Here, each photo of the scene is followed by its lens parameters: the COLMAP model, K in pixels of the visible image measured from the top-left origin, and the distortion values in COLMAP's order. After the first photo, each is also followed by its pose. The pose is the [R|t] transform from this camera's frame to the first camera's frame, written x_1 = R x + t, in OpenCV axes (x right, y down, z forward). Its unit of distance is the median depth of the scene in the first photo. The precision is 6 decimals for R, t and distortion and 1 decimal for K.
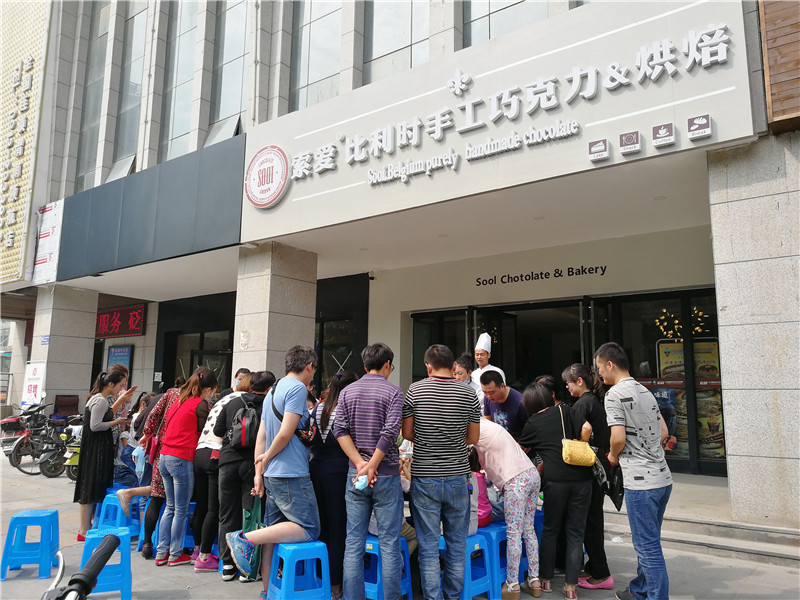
lens RADIAL K [[633.6, 0, 405.4], [0, 633.6, 298.6], [0, 0, 1]] dist [-0.000419, 0.012141]
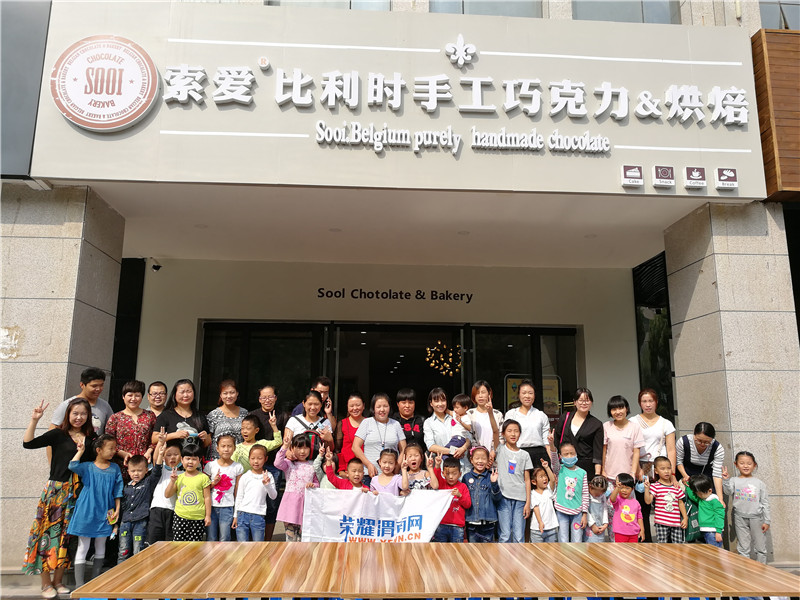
lens RADIAL K [[633.6, 0, 405.4], [0, 633.6, 298.6], [0, 0, 1]] dist [-0.000419, 0.012141]
pose [[0.761653, 0.120698, 0.636645, -0.452486], [-0.098136, 0.992652, -0.070786, 0.040116], [-0.640511, -0.008563, 0.767901, 0.417152]]
